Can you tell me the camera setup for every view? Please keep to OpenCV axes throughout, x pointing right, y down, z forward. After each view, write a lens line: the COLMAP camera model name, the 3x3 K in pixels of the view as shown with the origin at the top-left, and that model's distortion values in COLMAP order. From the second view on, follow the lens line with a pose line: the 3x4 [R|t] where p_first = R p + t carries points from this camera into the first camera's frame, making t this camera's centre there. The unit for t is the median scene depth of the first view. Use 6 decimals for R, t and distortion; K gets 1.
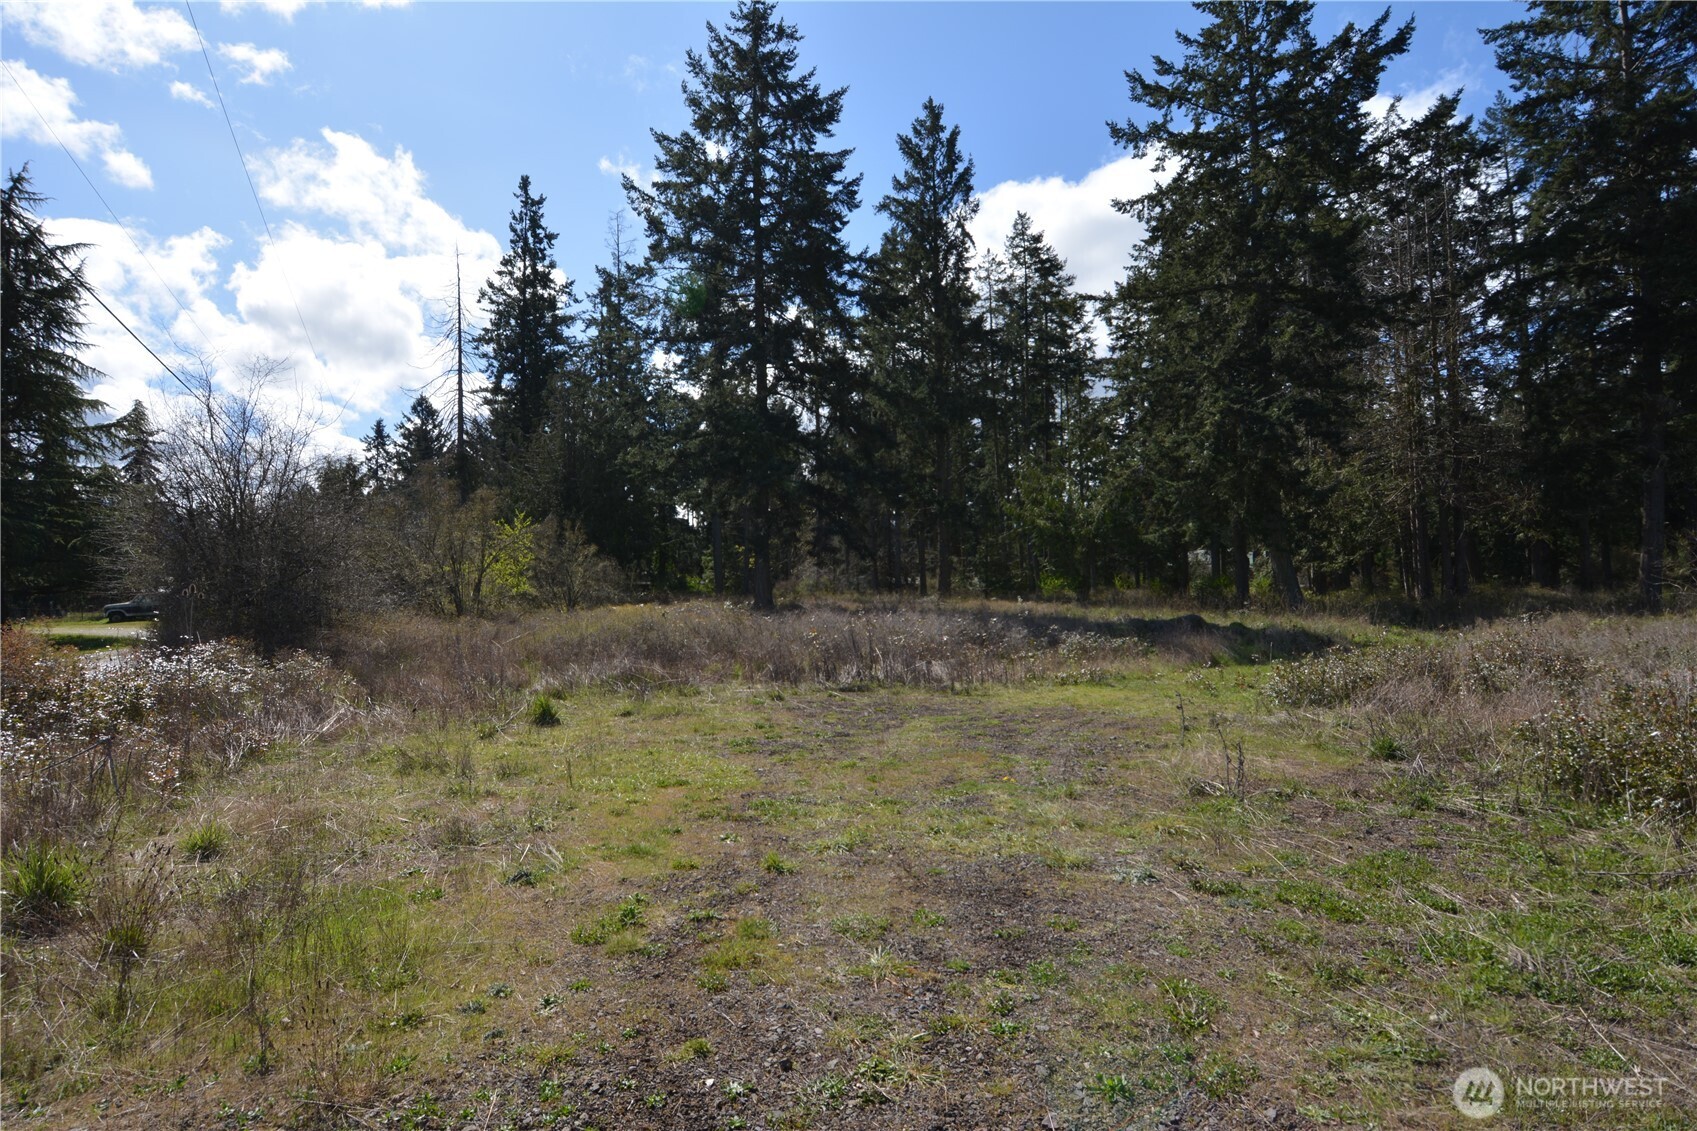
lens RADIAL K [[767.3, 0, 844.2], [0, 767.3, 572.0], [0, 0, 1]] dist [0.001100, -0.021166]
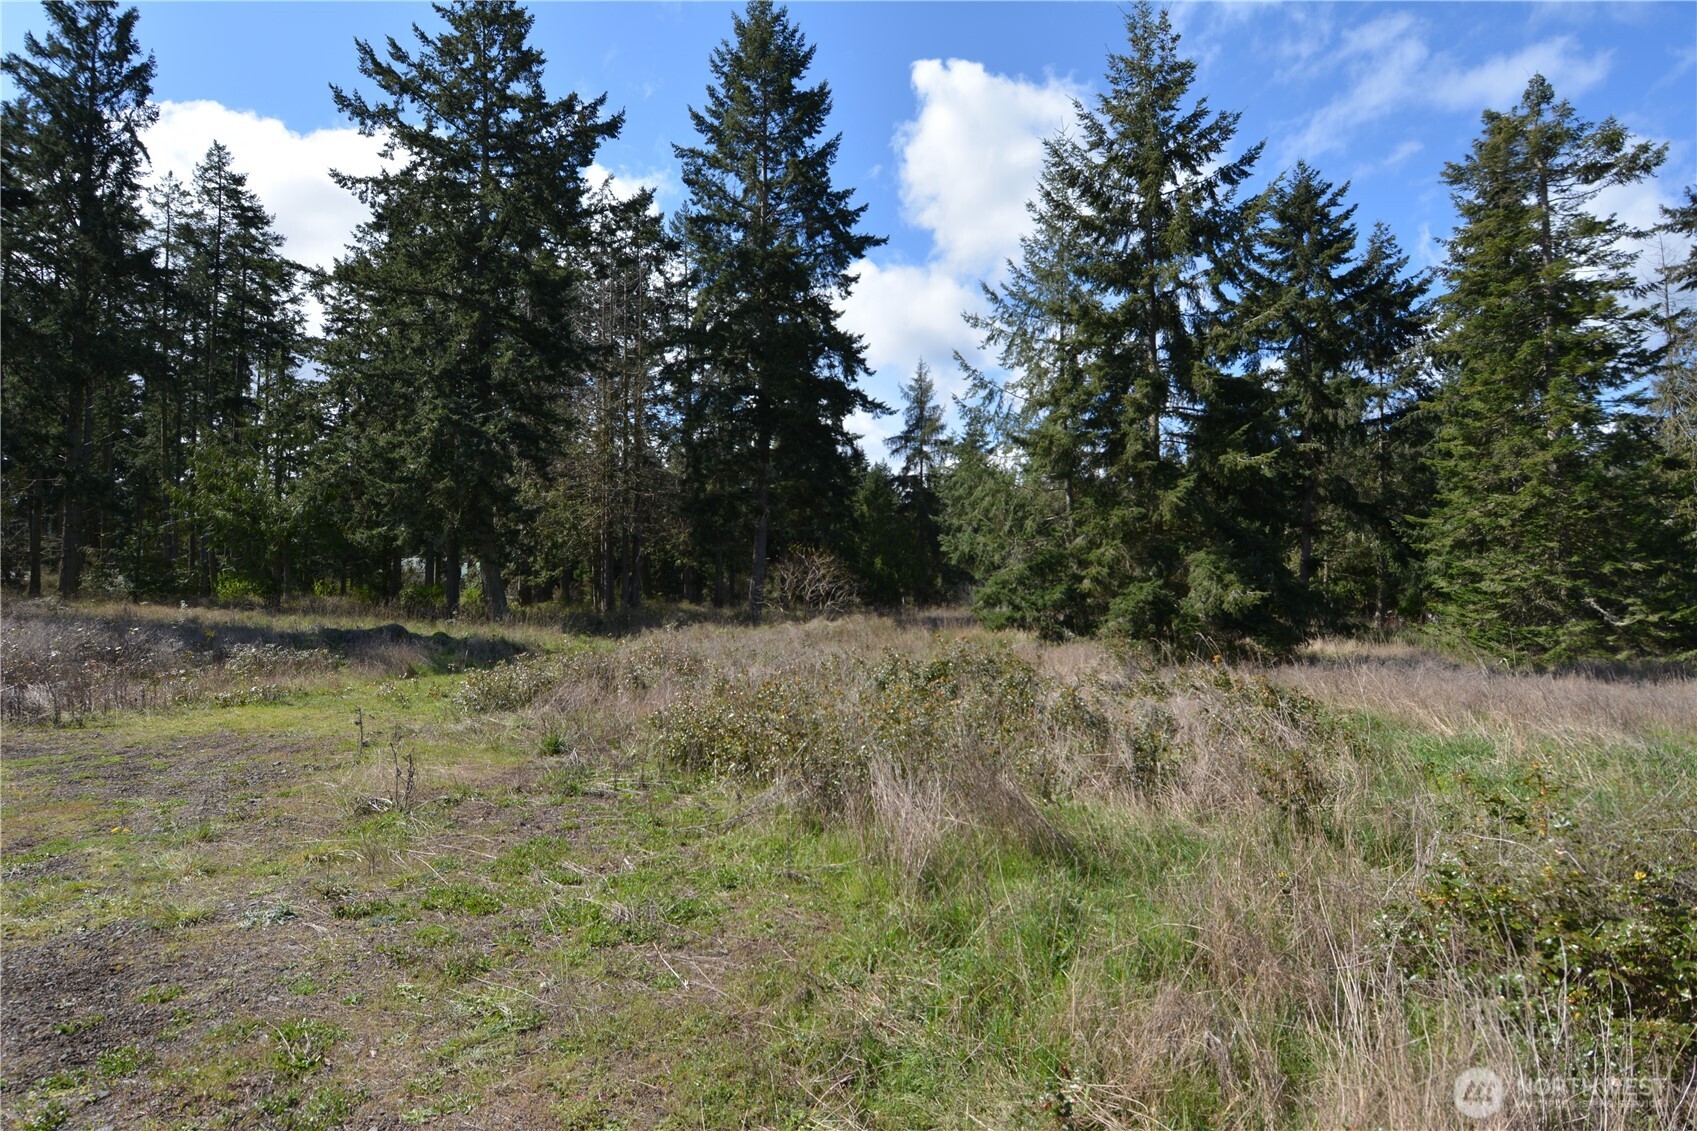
lens RADIAL K [[767.3, 0, 844.2], [0, 767.3, 572.0], [0, 0, 1]] dist [0.001100, -0.021166]
pose [[0.703161, 0.050010, 0.709270, 0.176672], [-0.040480, 0.998721, -0.030287, -0.003599], [-0.709877, -0.007414, 0.704286, -0.078506]]
